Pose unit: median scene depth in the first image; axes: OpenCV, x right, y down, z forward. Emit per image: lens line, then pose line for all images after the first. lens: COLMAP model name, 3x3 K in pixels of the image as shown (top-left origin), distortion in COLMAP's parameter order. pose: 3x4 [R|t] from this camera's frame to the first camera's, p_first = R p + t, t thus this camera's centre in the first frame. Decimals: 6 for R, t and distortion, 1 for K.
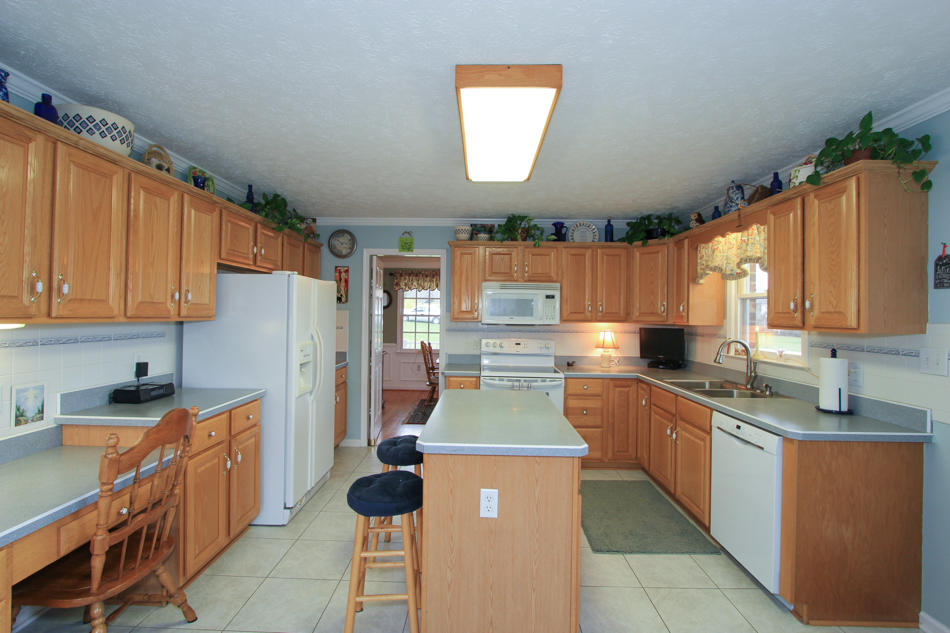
lens RADIAL K [[442.4, 0, 477.5], [0, 442.4, 308.8], [0, 0, 1]] dist [-0.017809, 0.004083]
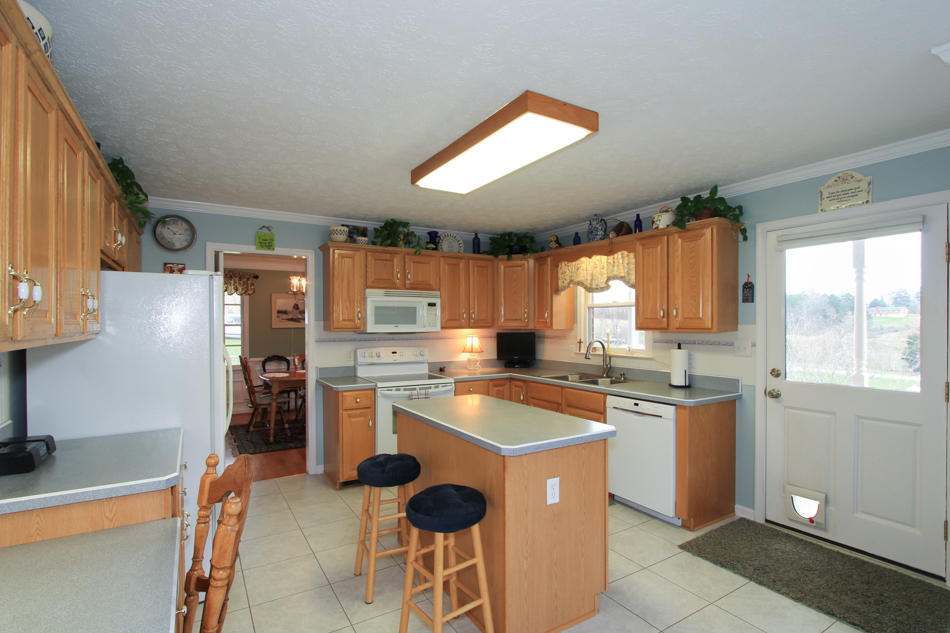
lens RADIAL K [[442.4, 0, 519.0], [0, 442.4, 324.6], [0, 0, 1]] dist [-0.017809, 0.004083]
pose [[0.840329, -0.018308, 0.541767, -0.294868], [0.006566, 0.999700, 0.023598, -0.005328], [-0.542036, -0.016273, 0.840197, 0.048235]]
